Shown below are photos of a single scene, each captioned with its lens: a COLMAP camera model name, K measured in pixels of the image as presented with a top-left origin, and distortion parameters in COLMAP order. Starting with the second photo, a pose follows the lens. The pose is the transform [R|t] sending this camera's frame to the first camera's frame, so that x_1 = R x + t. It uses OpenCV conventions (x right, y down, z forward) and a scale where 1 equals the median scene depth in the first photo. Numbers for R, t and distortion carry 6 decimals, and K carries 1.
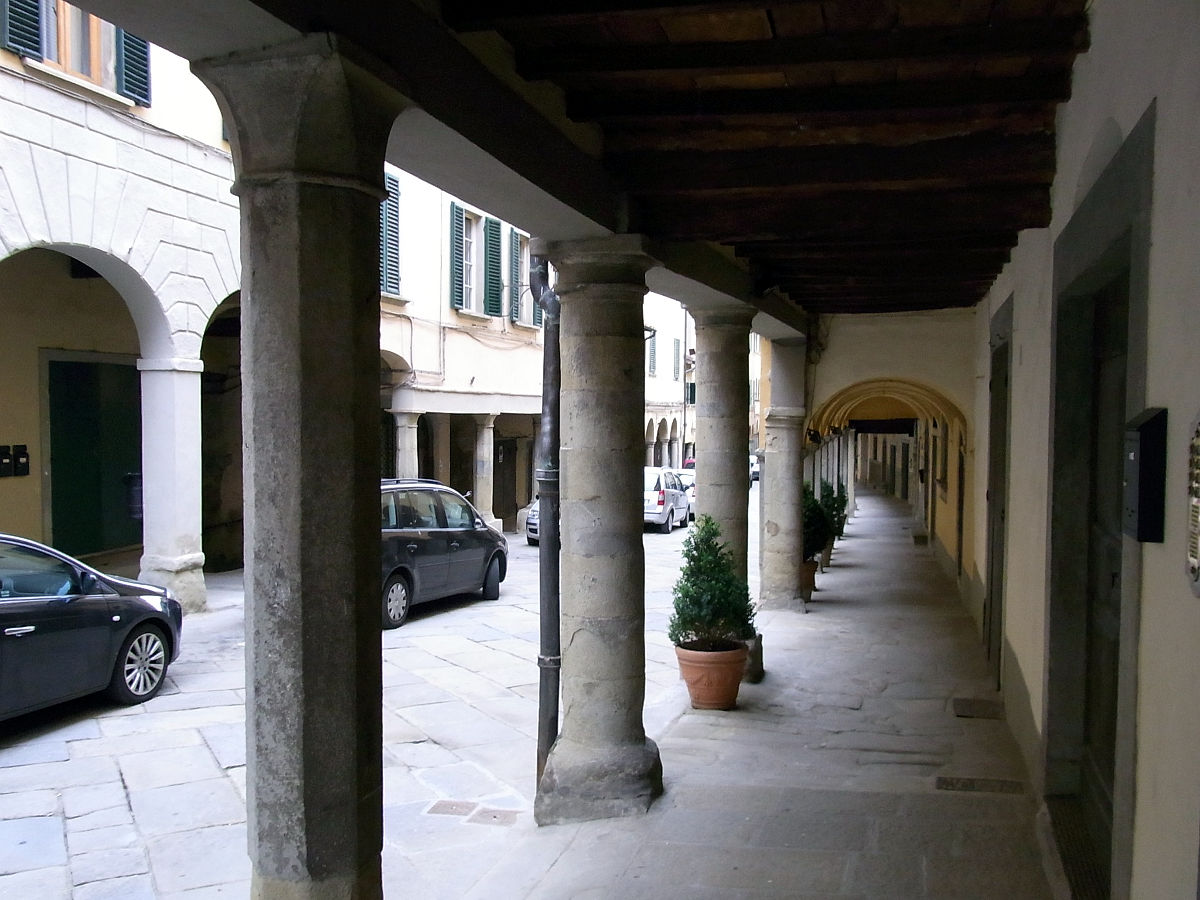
lens RADIAL K [[1104.7, 0, 600.0], [0, 1104.7, 450.0], [0, 0, 1]] dist [-0.067314, 0.015683]
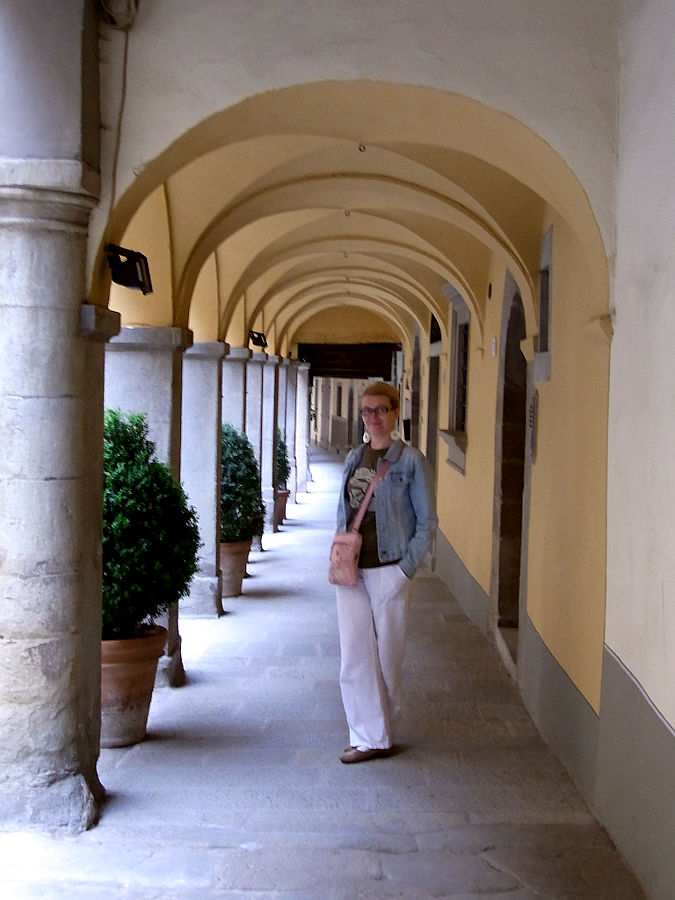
lens RADIAL K [[1031.3, 0, 337.5], [0, 1031.3, 450.0], [0, 0, 1]] dist [0.002574, 0.004430]
pose [[0.971853, 0.004288, 0.235551, 0.145850], [-0.010706, 0.999605, 0.025976, 0.025668], [-0.235346, -0.027767, 0.971515, 0.549241]]
